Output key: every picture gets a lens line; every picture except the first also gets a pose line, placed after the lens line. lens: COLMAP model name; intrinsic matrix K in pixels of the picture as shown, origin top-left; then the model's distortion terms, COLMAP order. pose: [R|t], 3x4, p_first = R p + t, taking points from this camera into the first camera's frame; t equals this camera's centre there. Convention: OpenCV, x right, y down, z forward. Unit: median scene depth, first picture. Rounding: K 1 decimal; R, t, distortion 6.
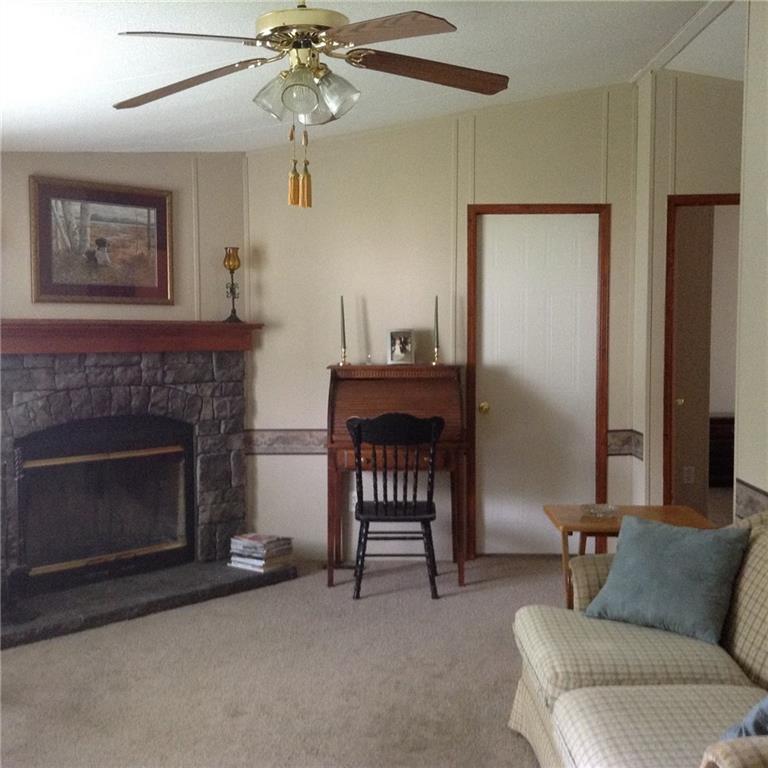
lens RADIAL K [[982.5, 0, 377.4], [0, 982.5, 381.3], [0, 0, 1]] dist [0.086398, 0.000000]
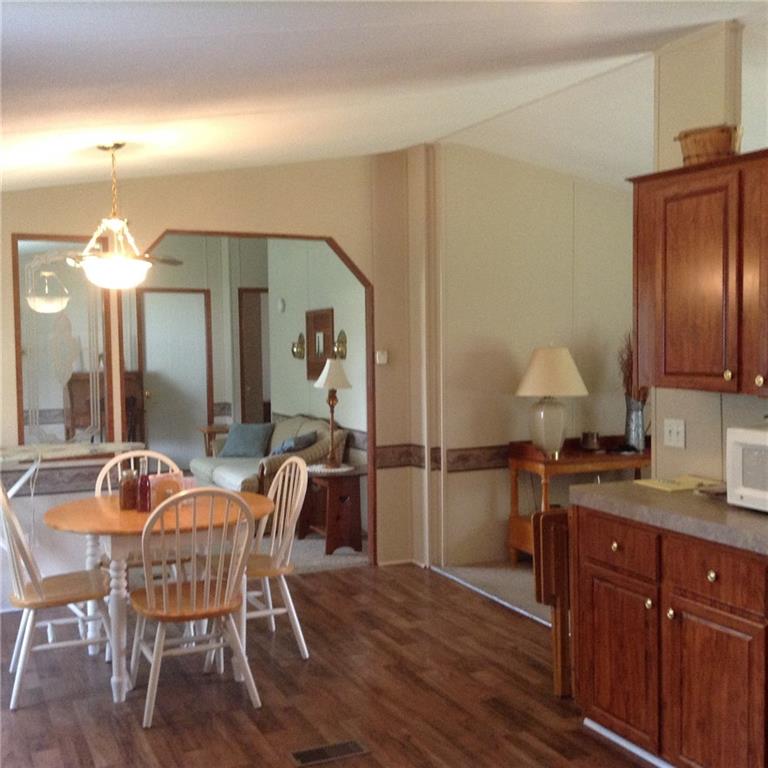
lens RADIAL K [[982.5, 0, 387.9], [0, 982.5, 387.6], [0, 0, 1]] dist [0.086398, 0.000000]
pose [[0.902690, -0.030408, 0.429216, -0.321513], [0.035948, 0.999342, -0.004804, 0.043725], [-0.428788, 0.019766, 0.903189, -1.010636]]
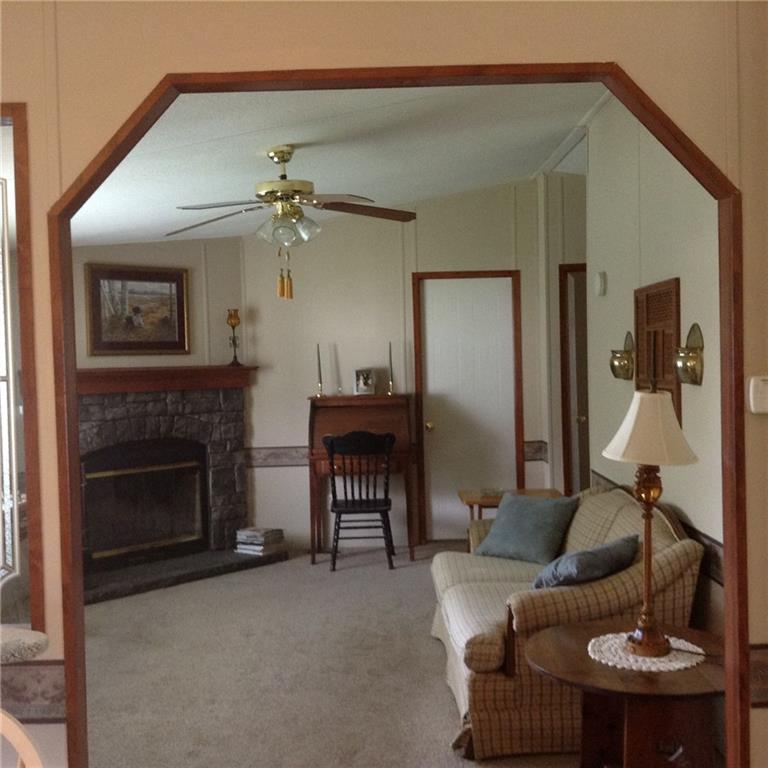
lens RADIAL K [[982.5, 0, 383.7], [0, 982.5, 378.9], [0, 0, 1]] dist [0.086398, 0.000000]
pose [[0.999498, -0.023584, 0.021167, 0.024435], [0.024229, 0.999234, -0.030725, 0.002445], [-0.020426, 0.031222, 0.999304, -0.328841]]
